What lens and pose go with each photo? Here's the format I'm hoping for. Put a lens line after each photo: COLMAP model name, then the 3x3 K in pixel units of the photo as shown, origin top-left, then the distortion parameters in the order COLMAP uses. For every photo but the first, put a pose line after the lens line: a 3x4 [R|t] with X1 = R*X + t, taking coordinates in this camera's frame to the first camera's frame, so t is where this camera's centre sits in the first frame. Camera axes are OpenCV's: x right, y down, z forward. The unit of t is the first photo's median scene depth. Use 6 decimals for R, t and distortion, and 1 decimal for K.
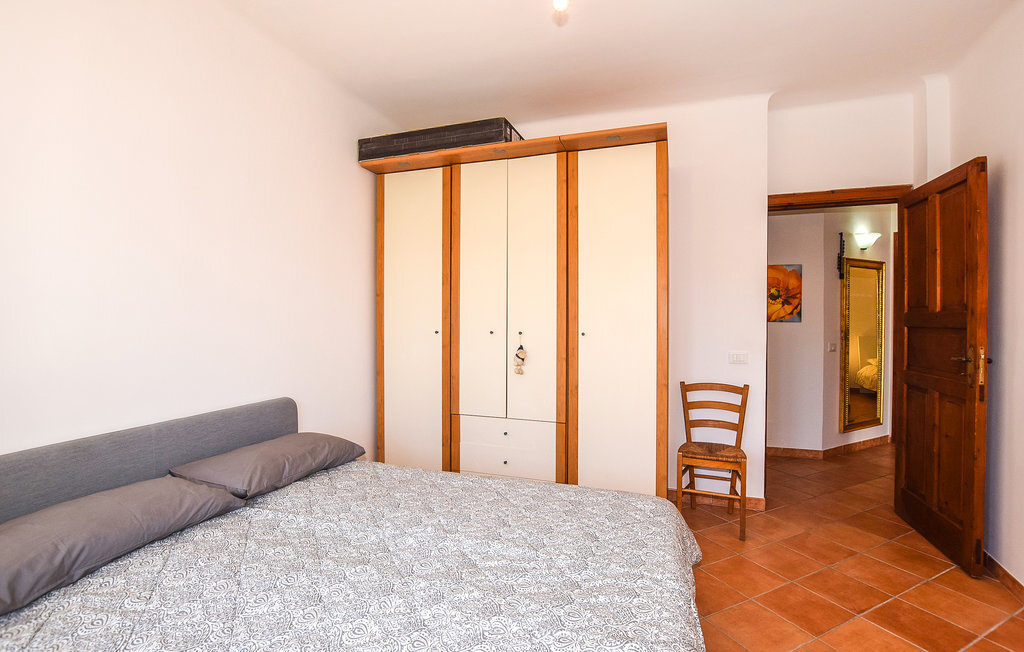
lens RADIAL K [[462.4, 0, 500.5], [0, 462.4, 318.3], [0, 0, 1]] dist [-0.030533, 0.001012]
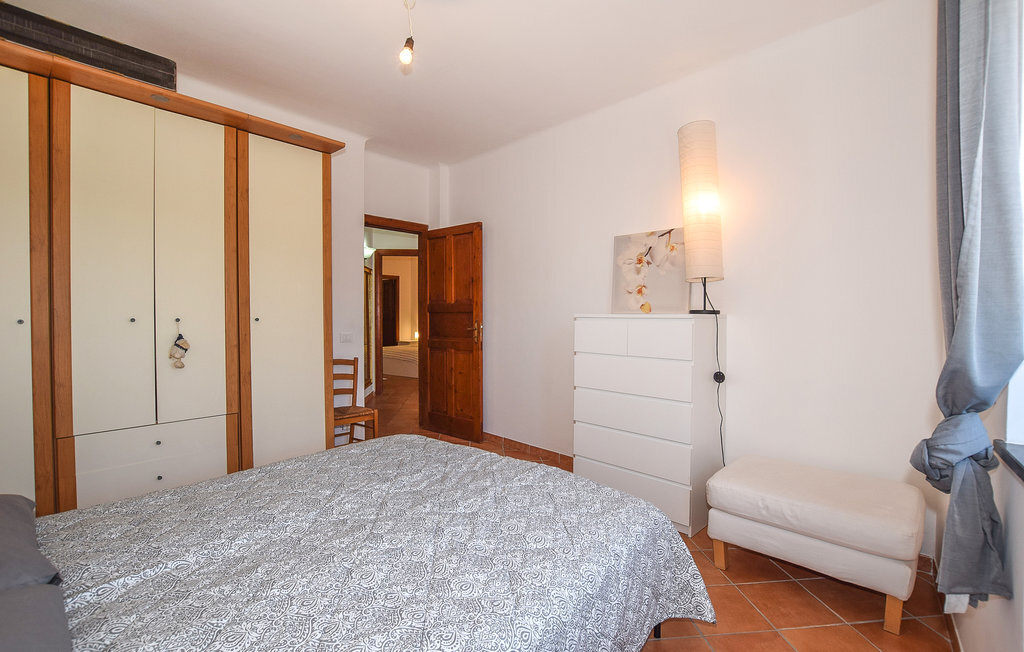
lens RADIAL K [[462.4, 0, 500.5], [0, 462.4, 318.3], [0, 0, 1]] dist [-0.030533, 0.001012]
pose [[0.365179, -0.009931, 0.930884, -0.539415], [-0.000745, 0.999940, 0.010960, 0.019955], [-0.930937, -0.004696, 0.365150, 0.146208]]
